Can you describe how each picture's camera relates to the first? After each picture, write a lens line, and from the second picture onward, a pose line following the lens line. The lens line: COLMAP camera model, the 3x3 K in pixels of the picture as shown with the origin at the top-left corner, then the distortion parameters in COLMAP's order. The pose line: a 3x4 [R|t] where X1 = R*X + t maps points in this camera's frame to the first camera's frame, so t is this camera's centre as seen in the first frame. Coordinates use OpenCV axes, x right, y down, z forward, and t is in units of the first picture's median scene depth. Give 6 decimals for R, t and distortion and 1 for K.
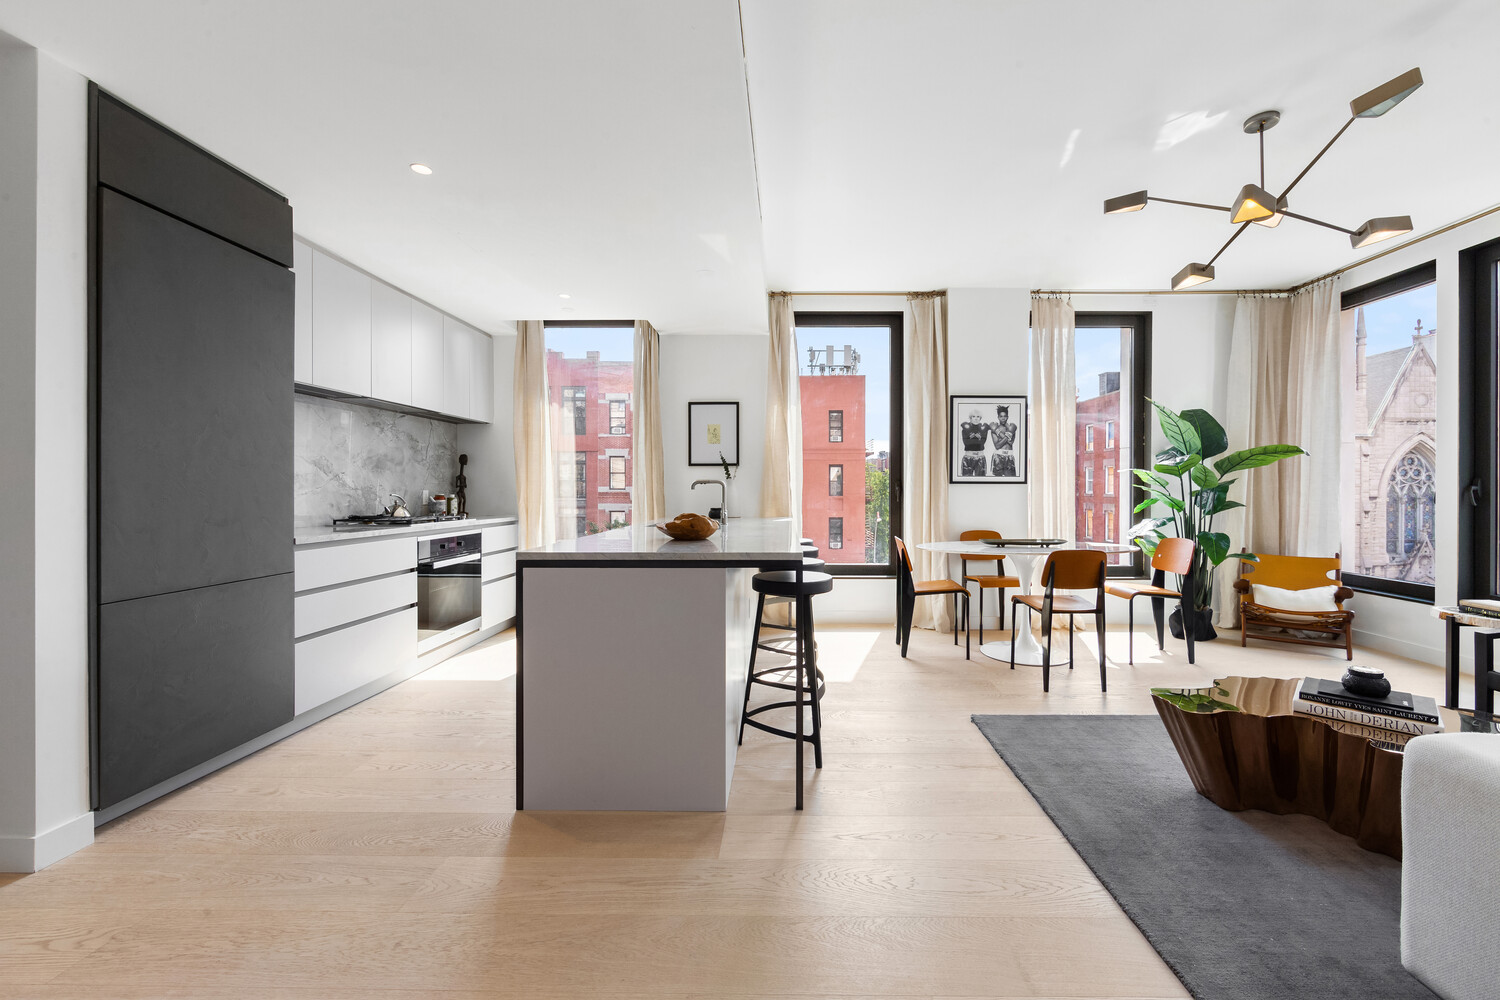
lens RADIAL K [[608.1, 0, 795.2], [0, 608.1, 493.9], [0, 0, 1]] dist [-0.012748, 0.001296]
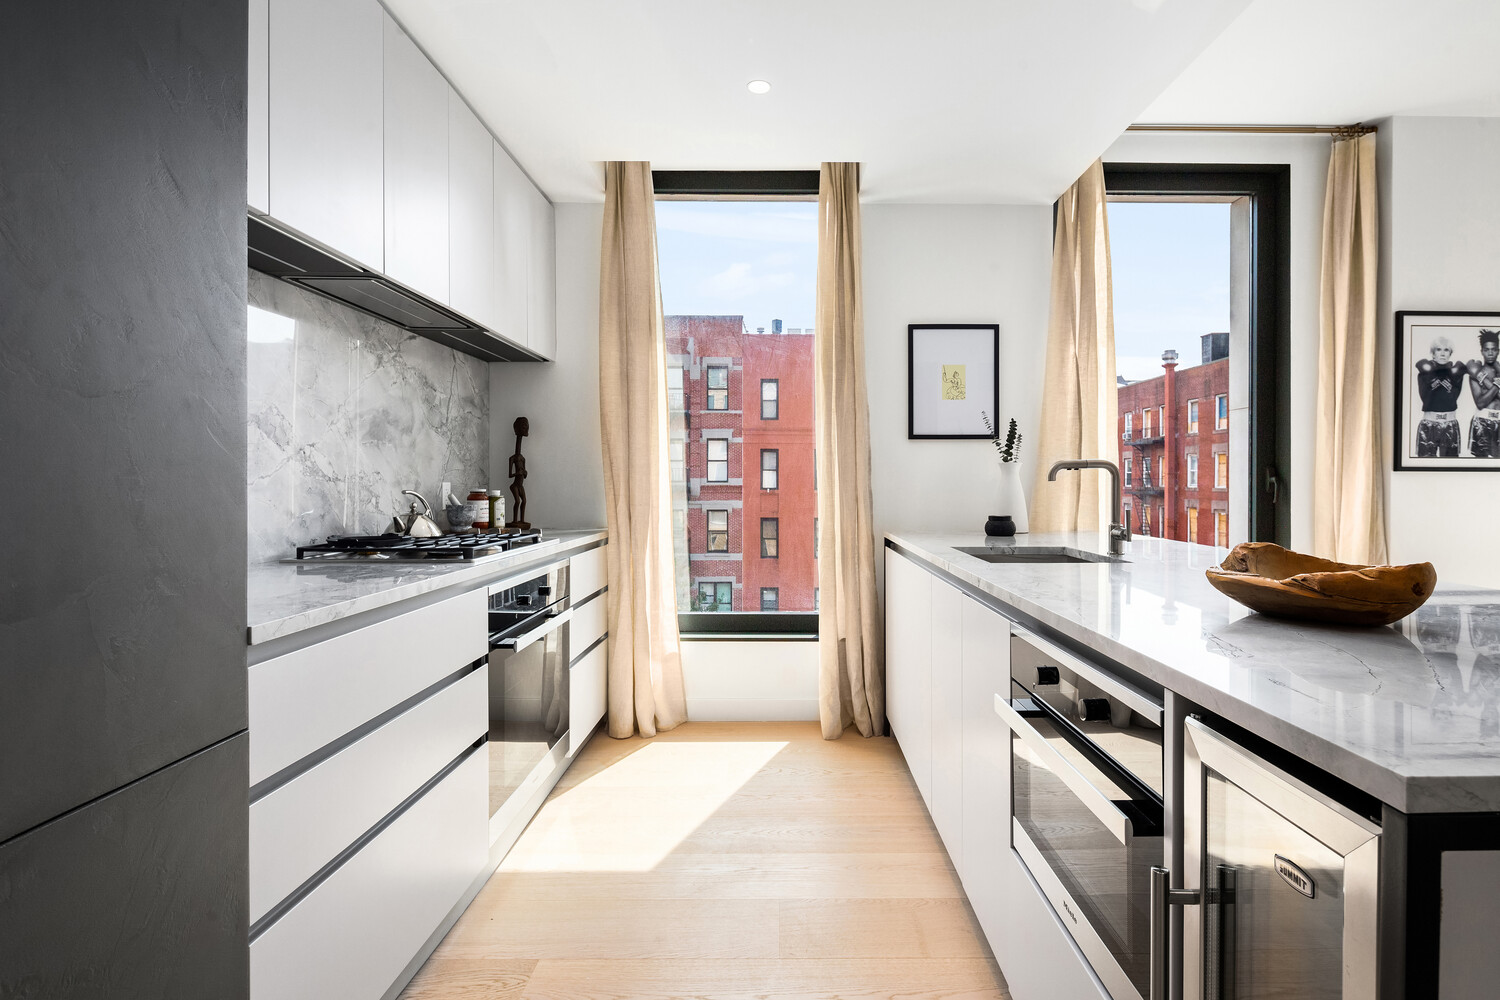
lens RADIAL K [[758.6, 0, 800.1], [0, 758.6, 487.0], [0, 0, 1]] dist [-0.001377, -0.000611]
pose [[0.999980, 0.001053, 0.006171, -0.289730], [-0.001049, 0.999999, -0.000624, -0.001662], [-0.006171, 0.000618, 0.999981, 0.318158]]
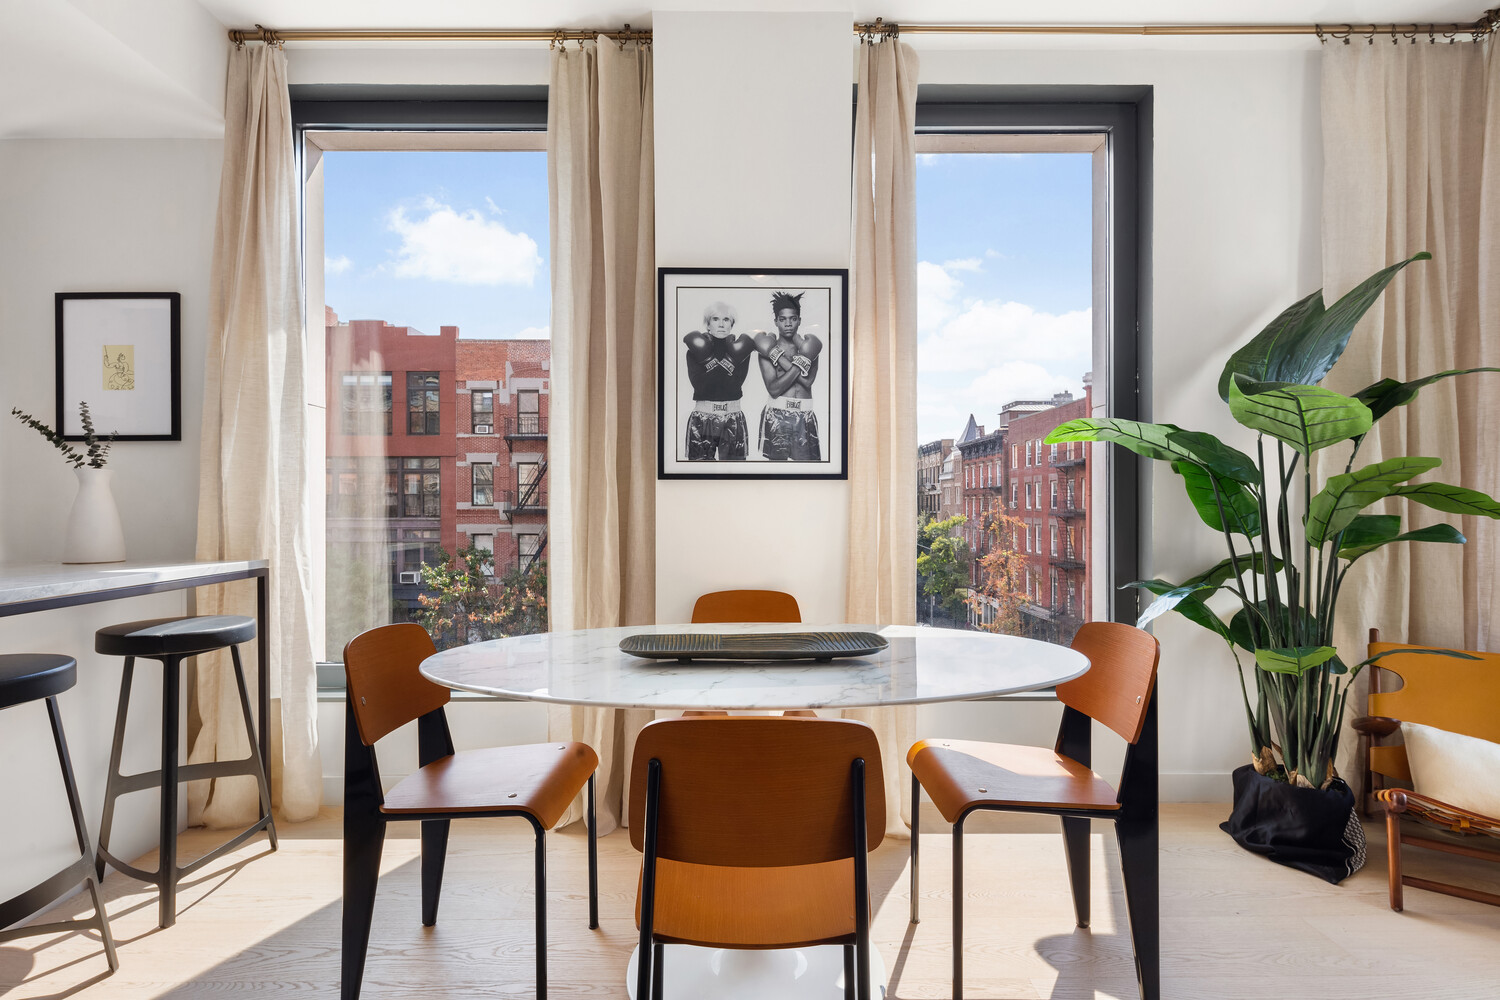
lens RADIAL K [[758.6, 0, 727.8], [0, 758.6, 501.3], [0, 0, 1]] dist [-0.001377, -0.000611]
pose [[0.999933, -0.000796, -0.011523, 0.308775], [0.000642, 0.999911, -0.013359, 0.004909], [0.011533, 0.013351, 0.999844, 0.482781]]
